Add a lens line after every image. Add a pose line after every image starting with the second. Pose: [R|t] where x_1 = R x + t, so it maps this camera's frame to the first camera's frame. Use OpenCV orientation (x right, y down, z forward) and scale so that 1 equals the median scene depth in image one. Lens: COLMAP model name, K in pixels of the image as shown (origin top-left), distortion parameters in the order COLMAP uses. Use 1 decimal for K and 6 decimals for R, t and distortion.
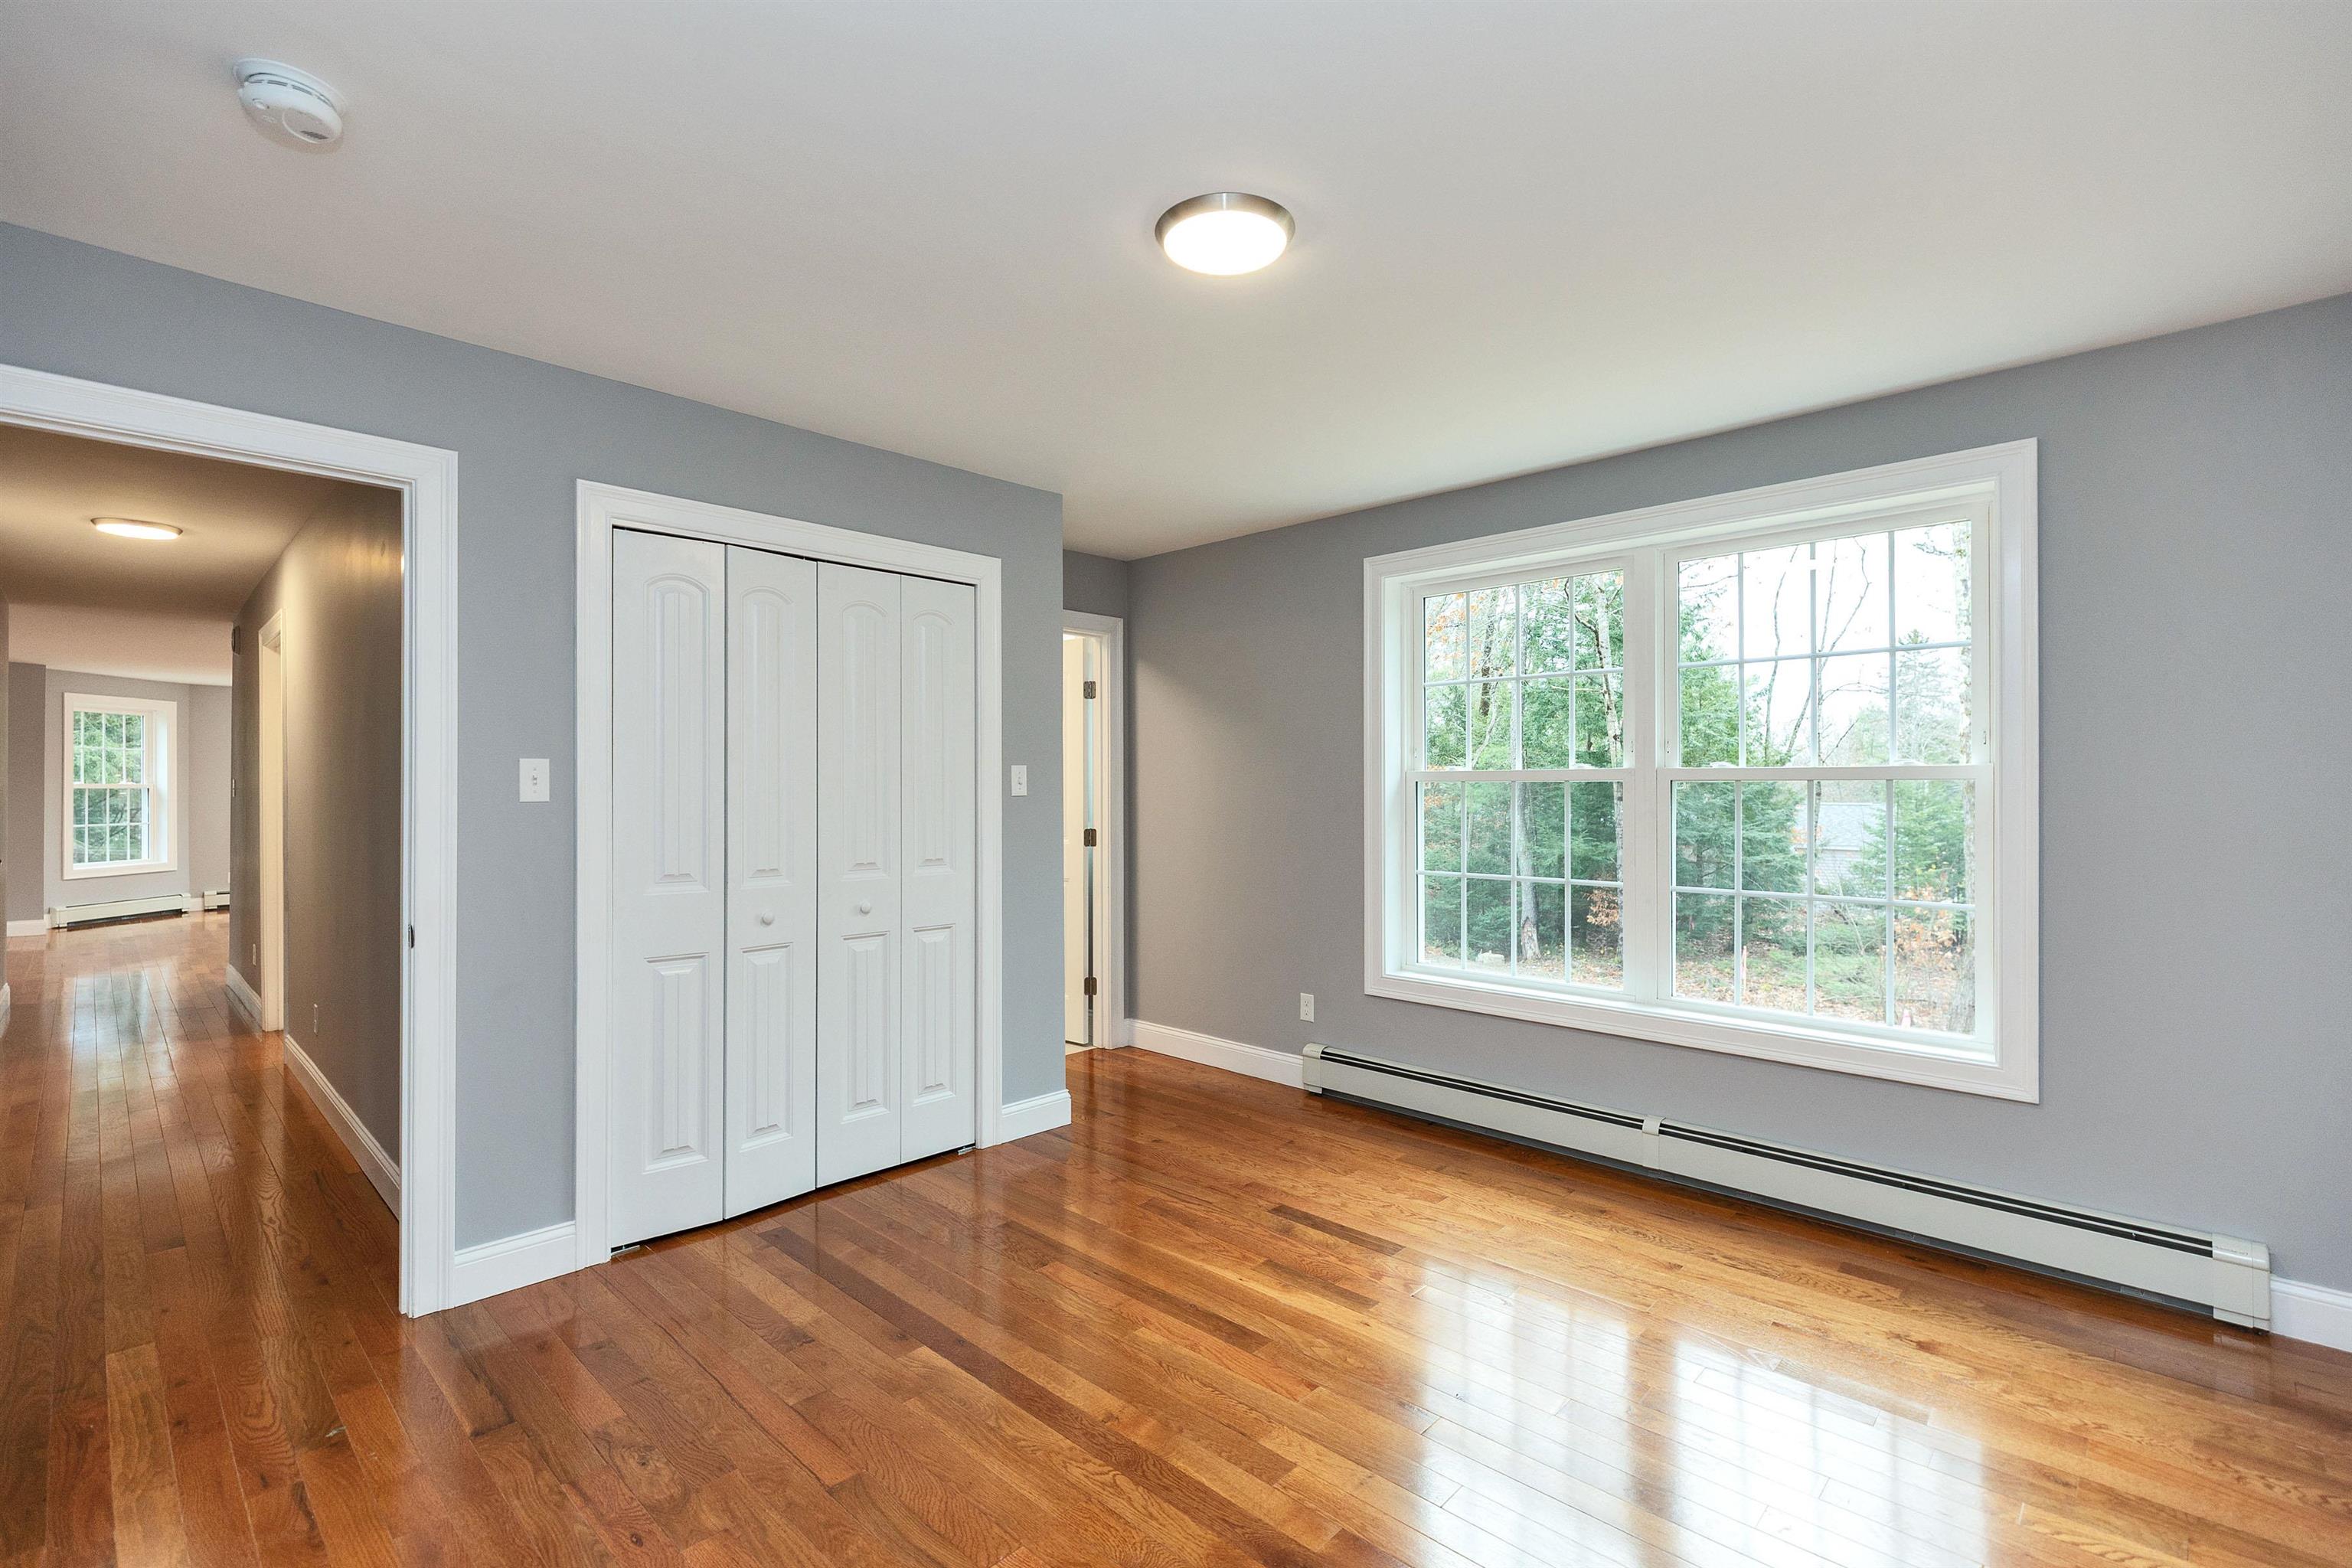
lens RADIAL K [[1055.8, 0, 1172.9], [0, 1055.8, 773.1], [0, 0, 1]] dist [0.011175, 0.000133]
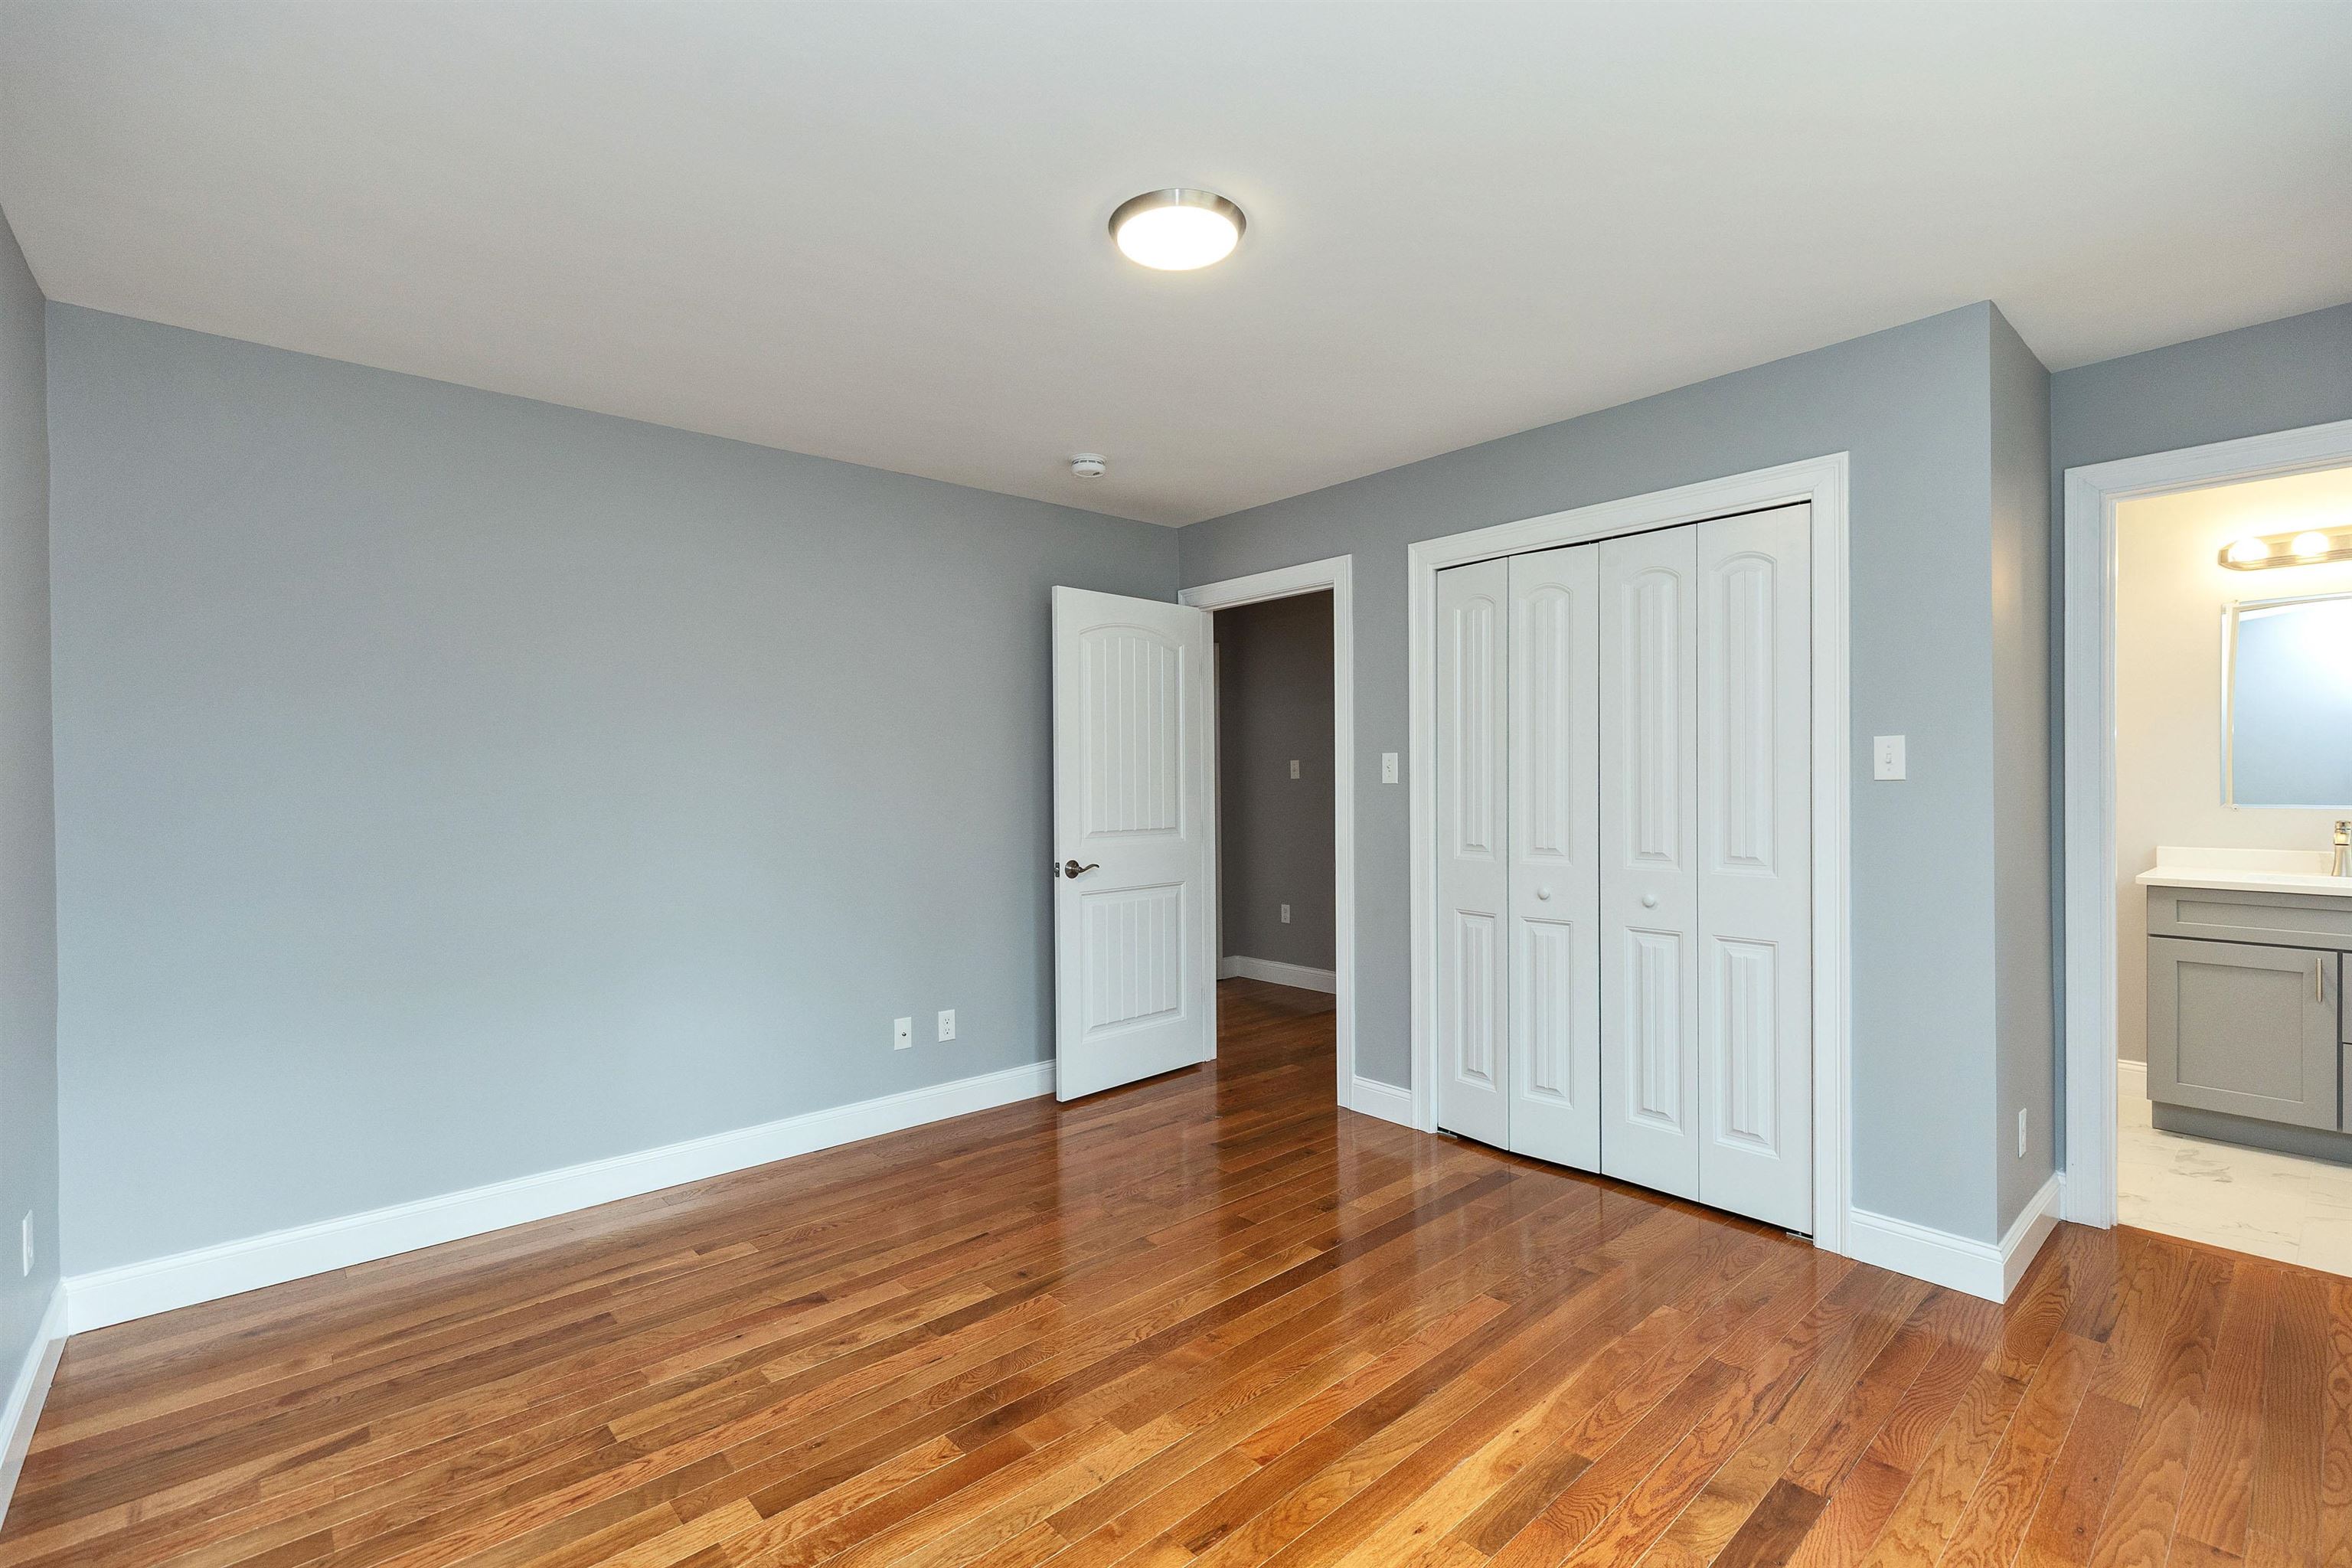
lens RADIAL K [[1055.8, 0, 1178.6], [0, 1055.8, 779.8], [0, 0, 1]] dist [0.011175, 0.000133]
pose [[-0.076500, 0.003470, -0.997064, 0.745613], [0.025223, 0.999681, 0.001544, 0.011184], [0.996751, -0.025031, -0.076563, 0.749202]]
